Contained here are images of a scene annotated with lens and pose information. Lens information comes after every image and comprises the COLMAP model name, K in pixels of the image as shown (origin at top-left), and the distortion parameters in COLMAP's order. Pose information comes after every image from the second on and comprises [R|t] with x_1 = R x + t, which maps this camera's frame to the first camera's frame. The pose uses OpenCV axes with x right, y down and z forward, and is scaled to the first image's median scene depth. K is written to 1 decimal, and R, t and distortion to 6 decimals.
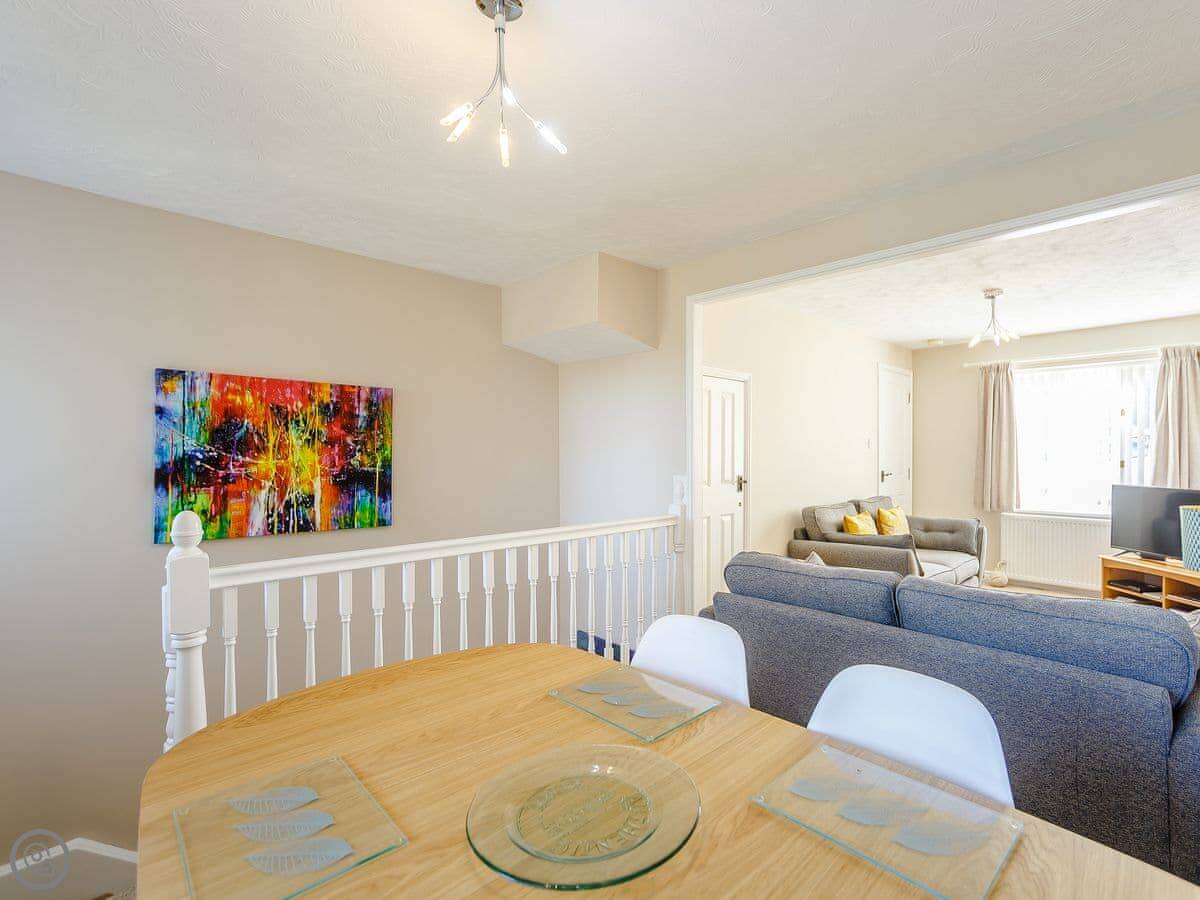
lens RADIAL K [[588.6, 0, 627.1], [0, 588.6, 450.3], [0, 0, 1]] dist [-0.053239, 0.028052]
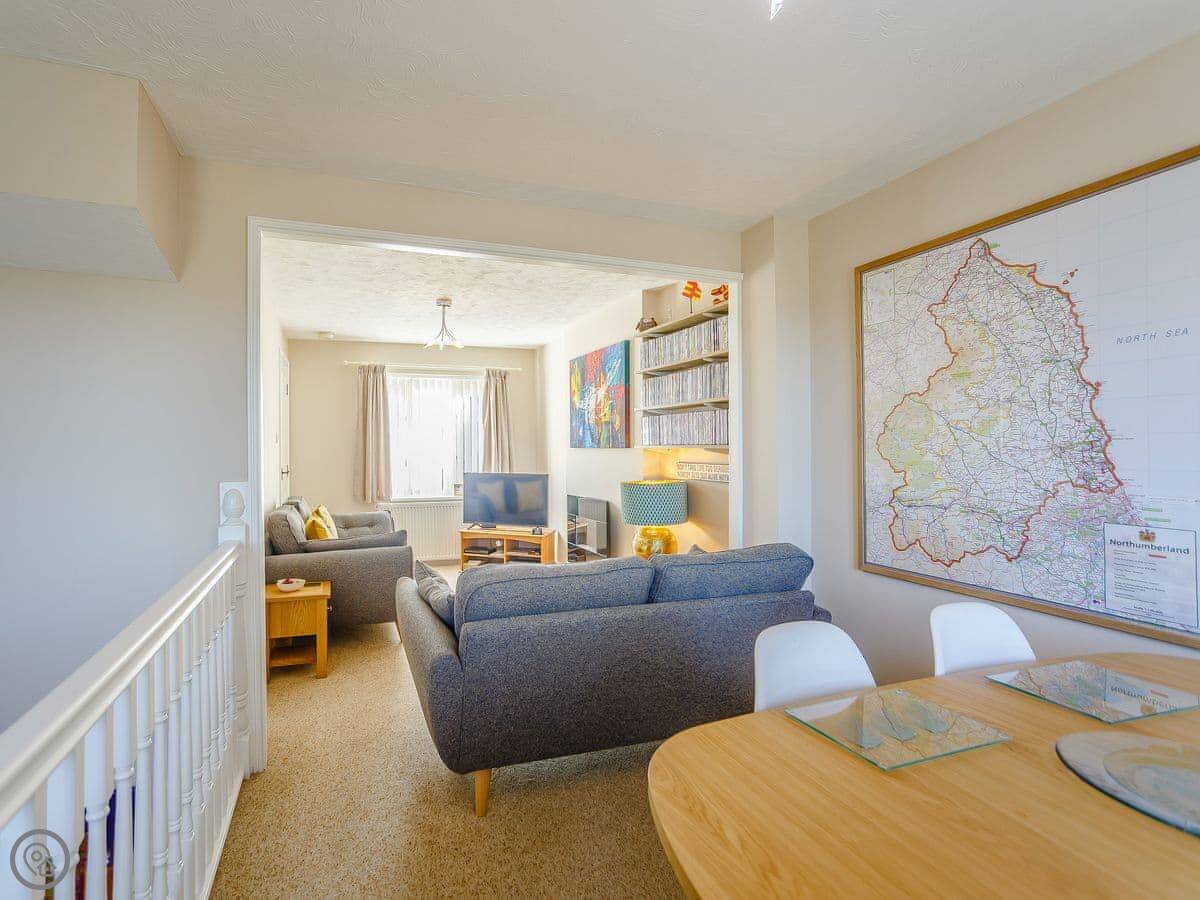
lens RADIAL K [[580.4, 0, 600.0], [0, 580.4, 450.0], [0, 0, 1]] dist [-0.032815, 0.024641]
pose [[0.419859, -0.006207, 0.907568, -0.188978], [-0.000187, 0.999976, 0.006925, 0.001002], [-0.907589, -0.003078, 0.419848, 0.203779]]
